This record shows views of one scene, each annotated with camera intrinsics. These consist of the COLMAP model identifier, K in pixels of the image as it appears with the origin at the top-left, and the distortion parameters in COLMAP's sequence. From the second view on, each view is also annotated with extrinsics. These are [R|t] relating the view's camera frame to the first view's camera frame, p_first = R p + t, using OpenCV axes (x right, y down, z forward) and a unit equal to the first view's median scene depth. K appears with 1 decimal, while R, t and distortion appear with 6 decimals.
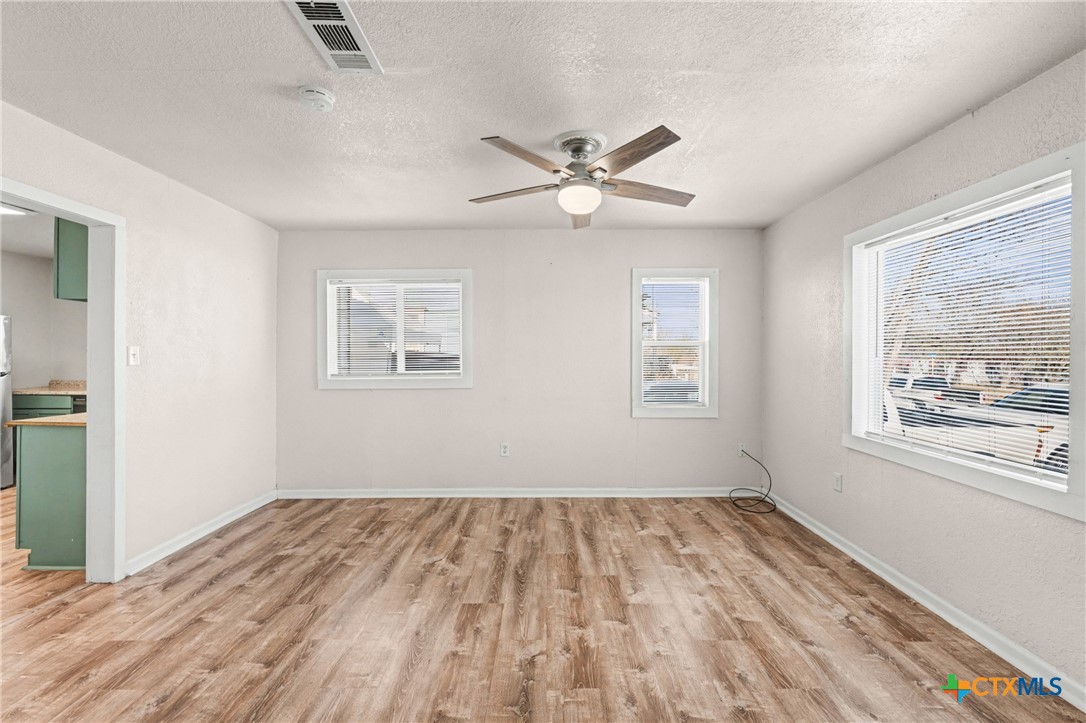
lens RADIAL K [[449.9, 0, 547.6], [0, 449.9, 355.6], [0, 0, 1]] dist [0.000983, -0.000494]
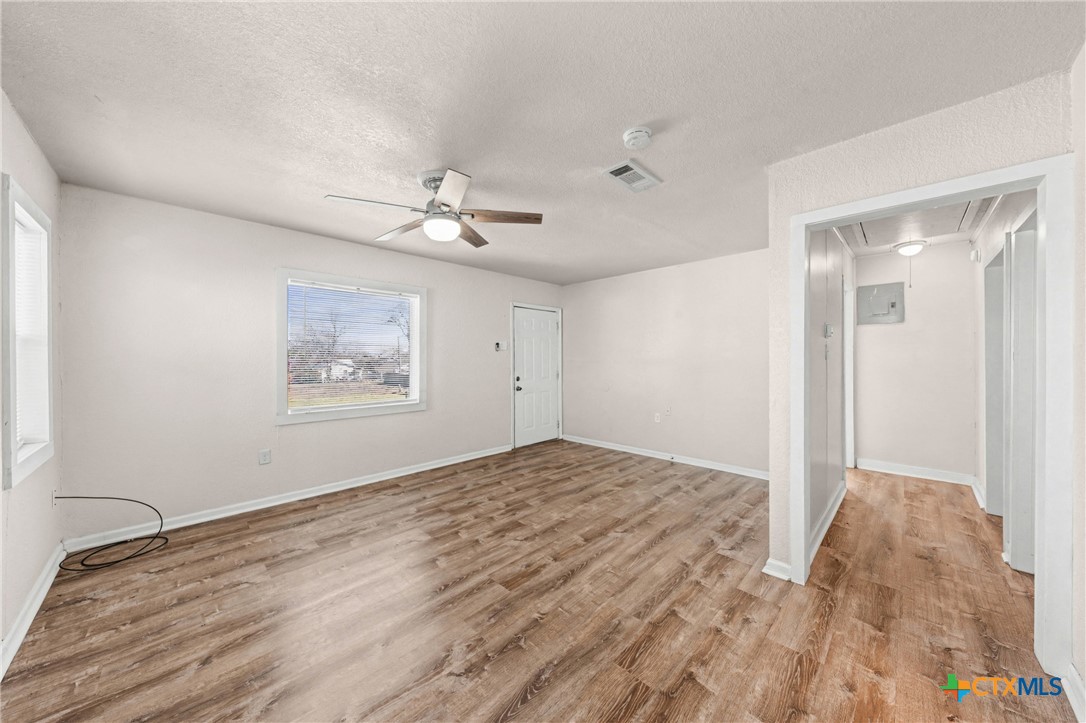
lens RADIAL K [[382.4, 0, 544.6], [0, 382.4, 358.0], [0, 0, 1]] dist [0.000185, 0.000044]
pose [[-0.707142, -0.001961, 0.707068, -0.735828], [0.001631, 0.999989, 0.004405, -0.000478], [-0.707069, 0.004268, -0.707131, 1.318306]]
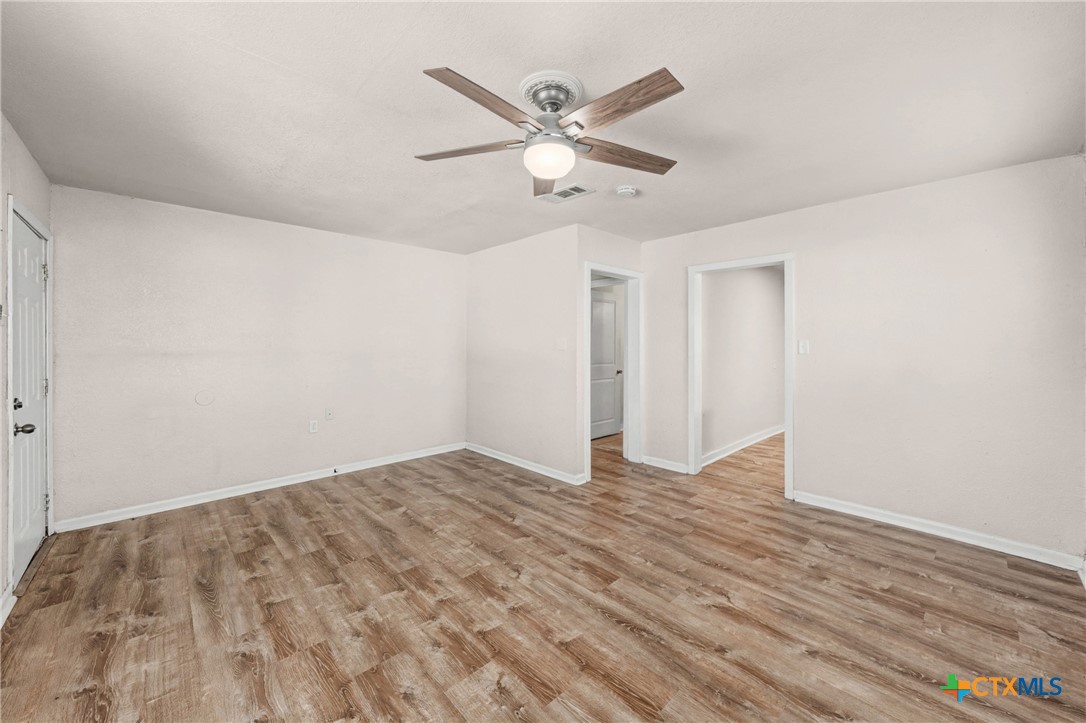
lens RADIAL K [[408.2, 0, 559.3], [0, 408.2, 364.7], [0, 0, 1]] dist [0.002112, 0.000051]
pose [[-0.709277, 0.032588, -0.704176, 0.493691], [-0.002770, 0.998794, 0.049012, -0.006762], [0.704925, 0.036713, -0.708331, 1.316714]]
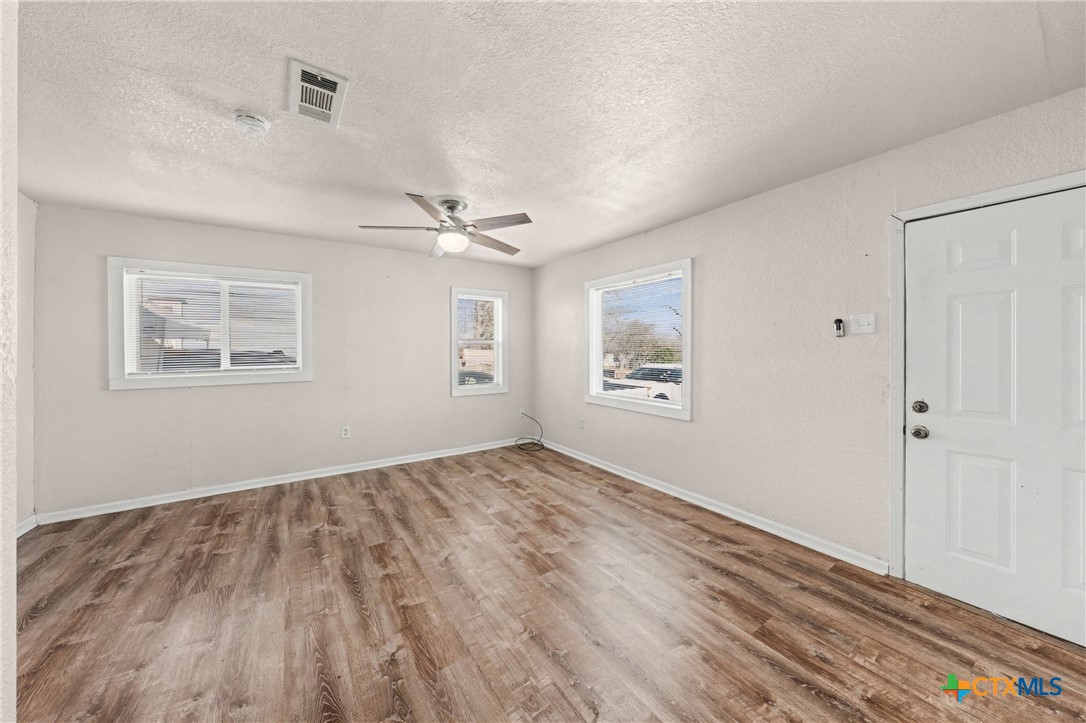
lens RADIAL K [[368.3, 0, 538.8], [0, 368.3, 350.0], [0, 0, 1]] dist [0.001805, -0.000104]
pose [[0.839064, -0.003196, 0.544023, -0.291998], [0.004878, 0.999987, -0.001648, 0.000588], [-0.544011, 0.004037, 0.839068, -0.113147]]
